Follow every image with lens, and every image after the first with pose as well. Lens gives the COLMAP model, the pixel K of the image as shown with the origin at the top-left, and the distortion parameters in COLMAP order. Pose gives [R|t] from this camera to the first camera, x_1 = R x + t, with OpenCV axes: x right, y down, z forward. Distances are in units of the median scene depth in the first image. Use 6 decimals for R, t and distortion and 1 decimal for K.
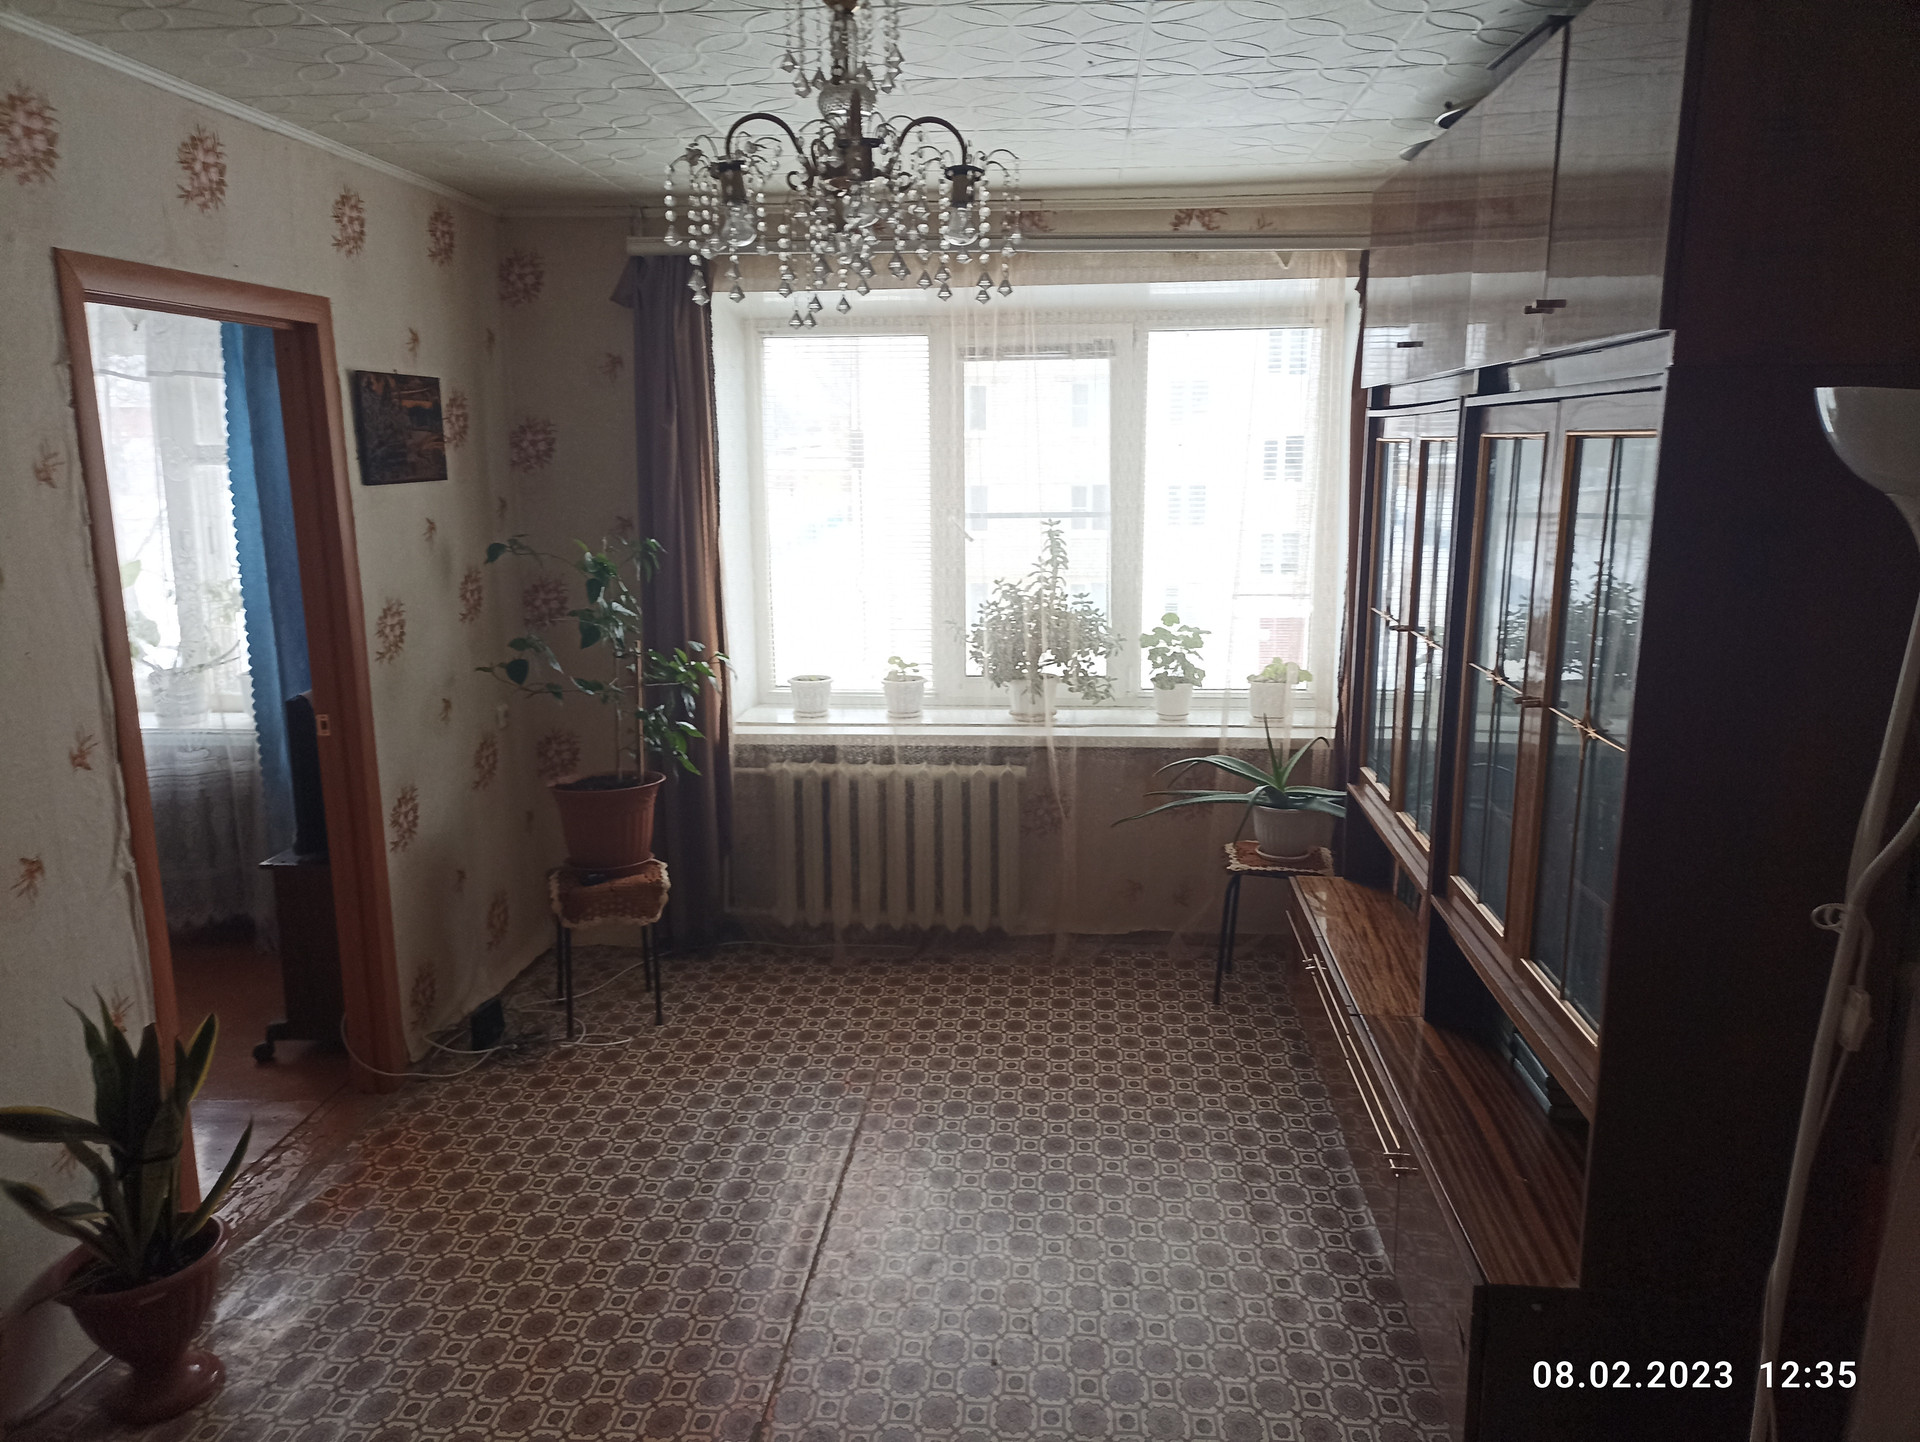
lens RADIAL K [[1408.0, 0, 953.7], [0, 1408.0, 728.0], [0, 0, 1]] dist [0.030627, -0.026037]
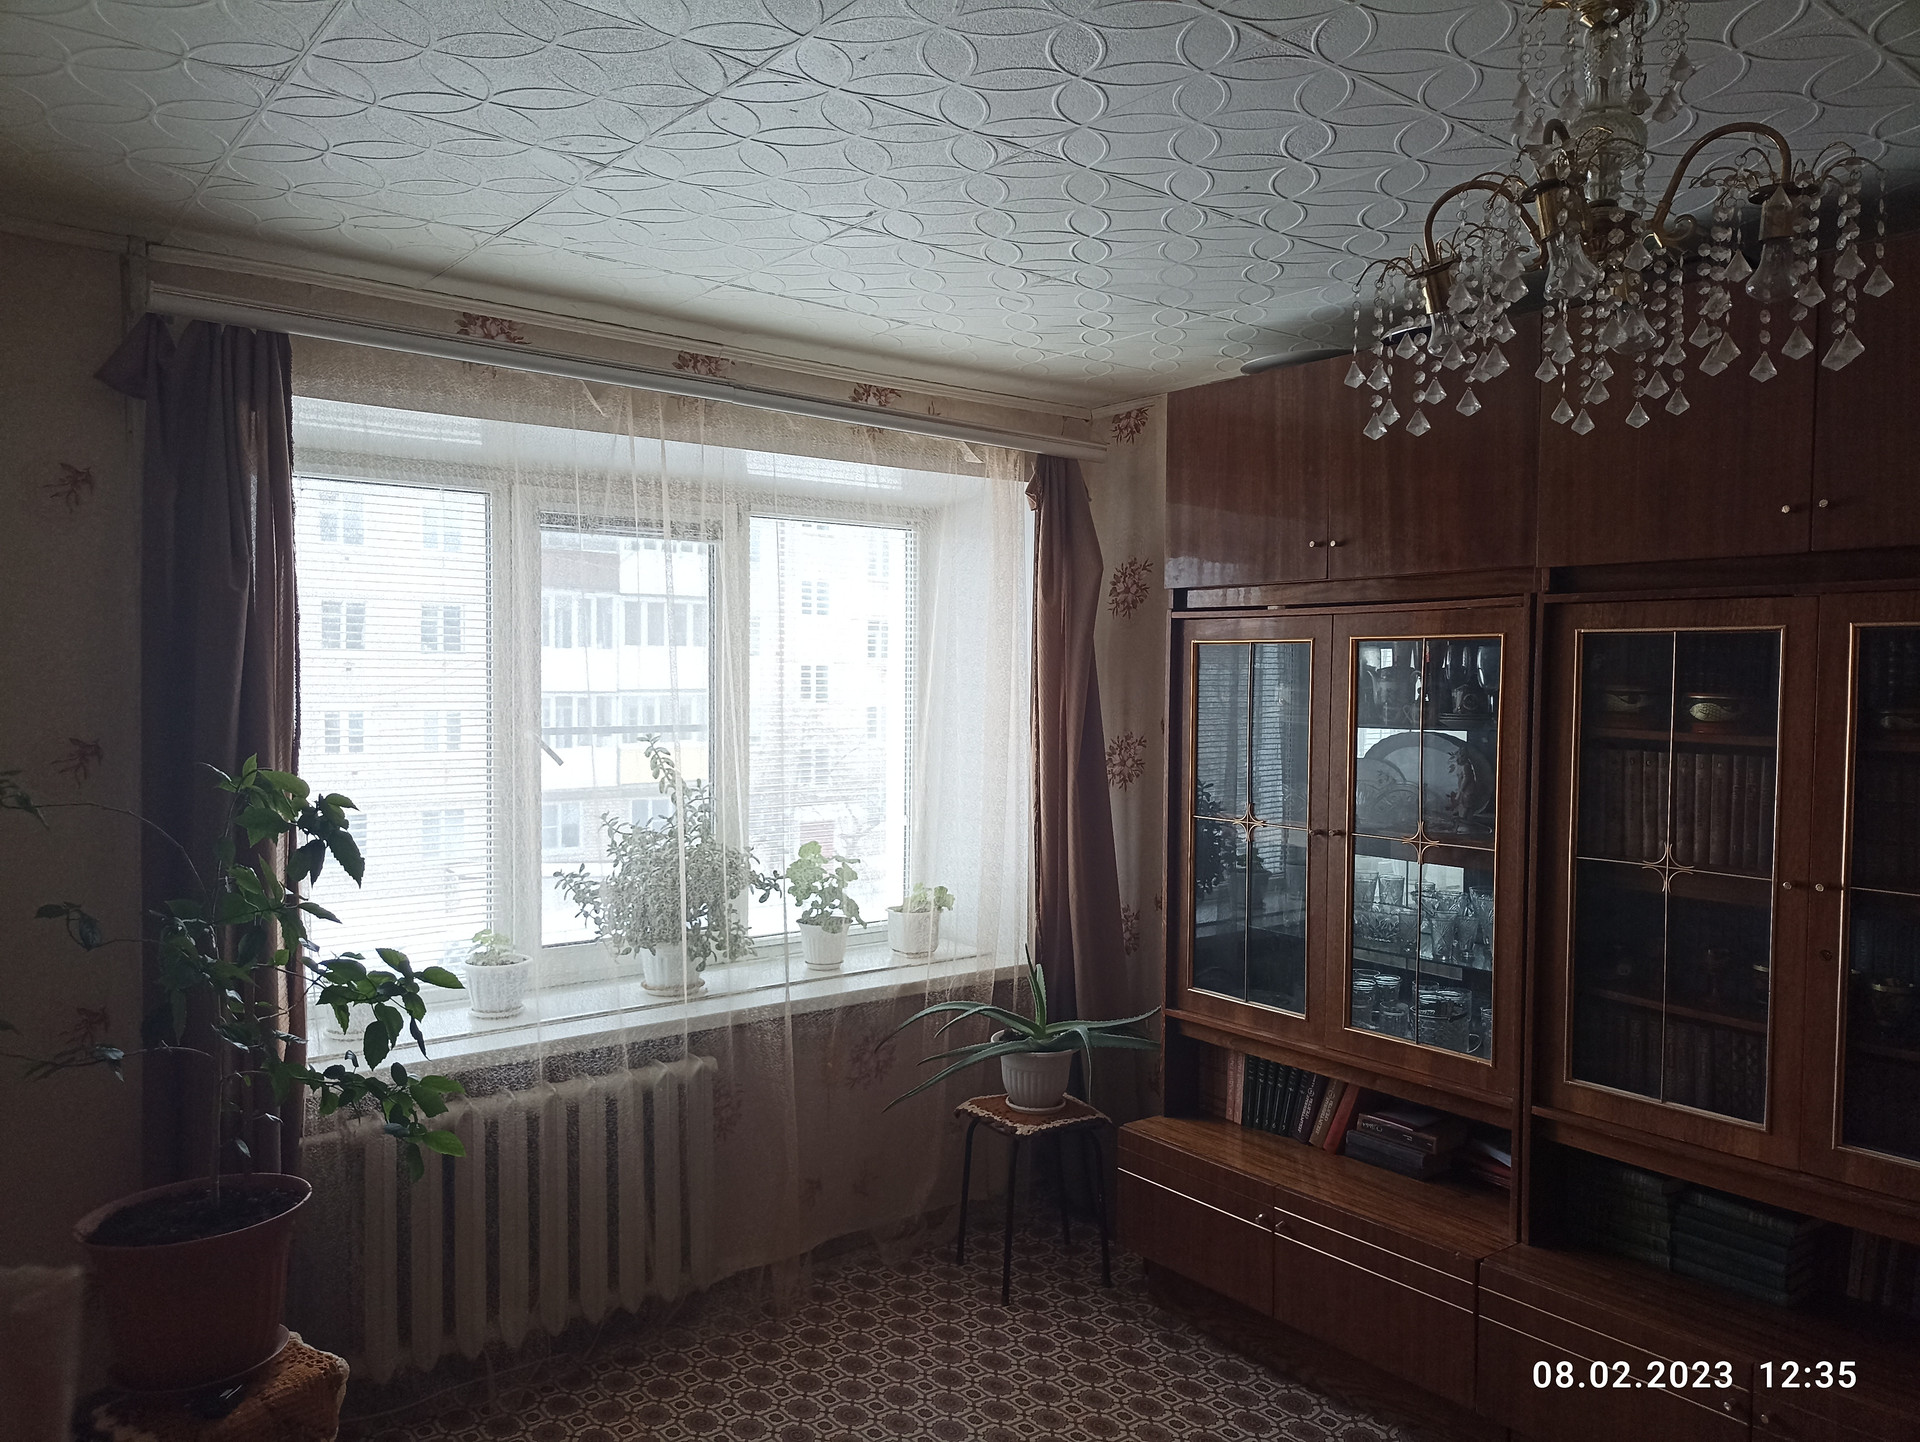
lens RADIAL K [[1408.0, 0, 960.1], [0, 1408.0, 718.8], [0, 0, 1]] dist [0.030627, -0.026037]
pose [[0.726782, -0.005280, 0.686848, -0.375826], [0.120508, 0.985440, -0.119939, -0.044293], [-0.676214, 0.169940, 0.716836, 0.339253]]
